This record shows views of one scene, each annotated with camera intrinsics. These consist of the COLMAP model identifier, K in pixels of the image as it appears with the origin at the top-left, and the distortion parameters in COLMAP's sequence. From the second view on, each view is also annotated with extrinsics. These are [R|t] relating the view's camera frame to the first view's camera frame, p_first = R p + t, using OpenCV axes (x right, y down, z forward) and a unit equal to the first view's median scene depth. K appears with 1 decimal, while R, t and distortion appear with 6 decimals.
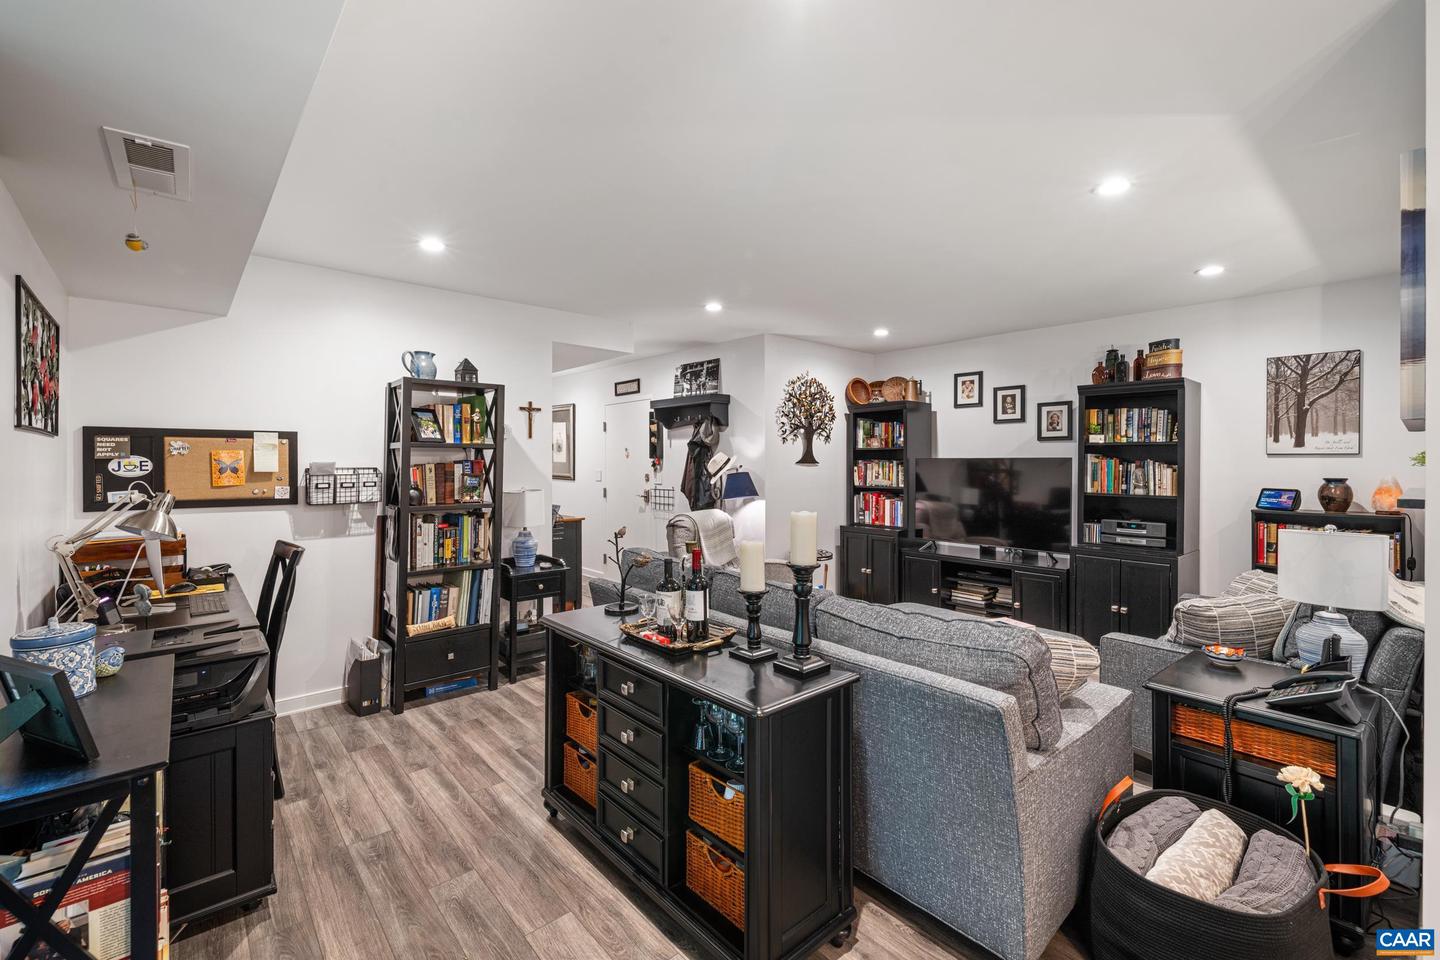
lens RADIAL K [[618.6, 0, 701.4], [0, 618.6, 464.0], [0, 0, 1]] dist [-0.000336, -0.000042]
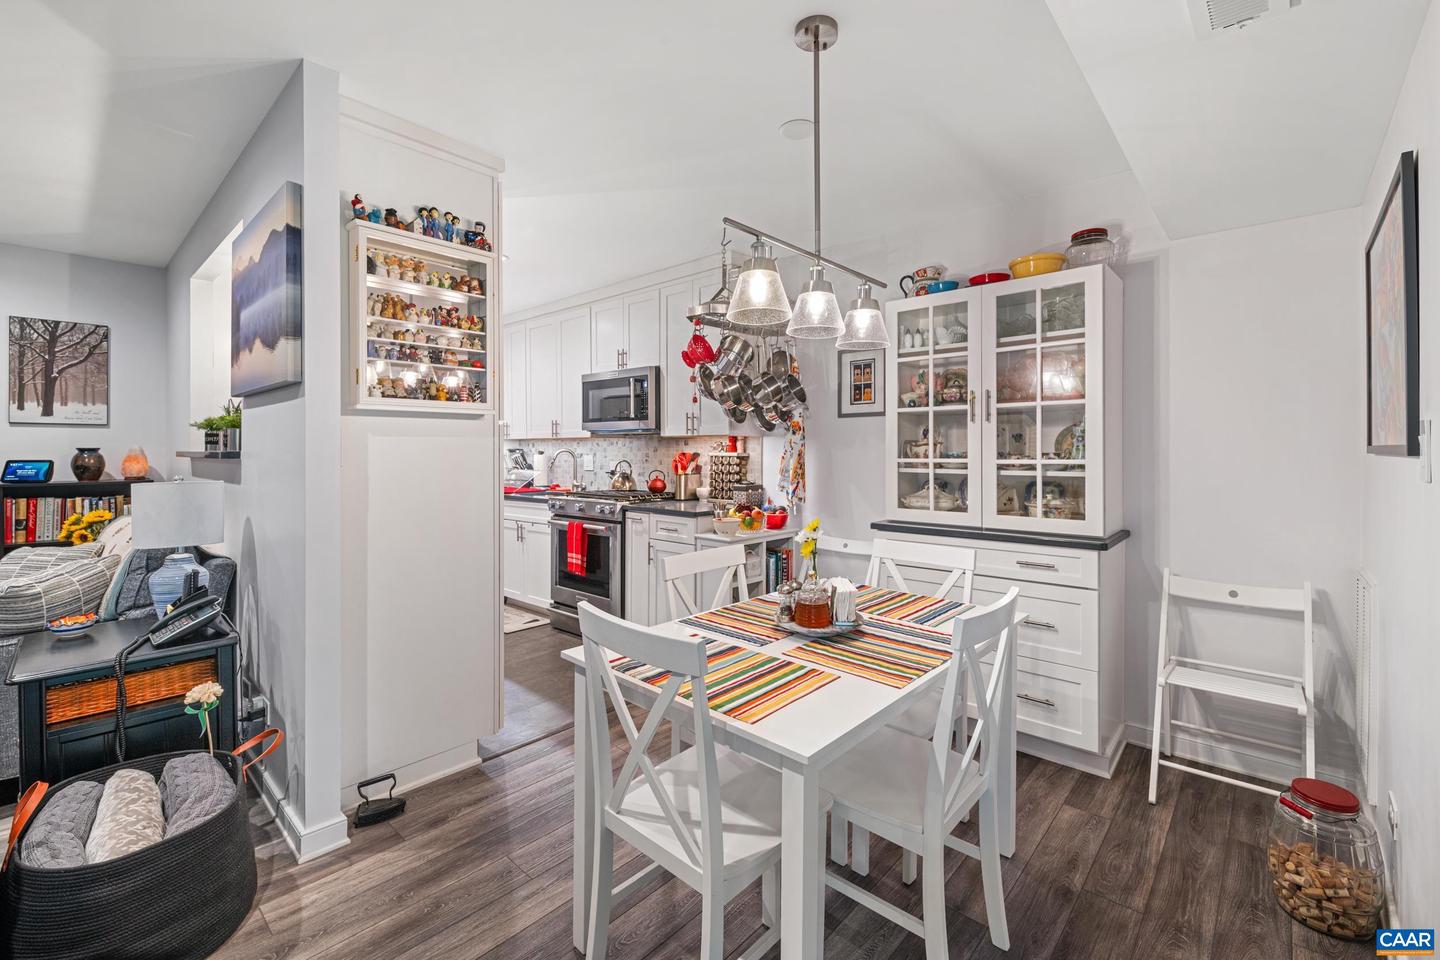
lens RADIAL K [[629.6, 0, 718.2], [0, 629.6, 454.4], [0, 0, 1]] dist [0.000441, -0.000034]
pose [[-0.124057, -0.007814, 0.992244, -0.133042], [0.007930, 0.999929, 0.008866, 0.032750], [-0.992243, 0.008968, -0.123986, 0.098217]]
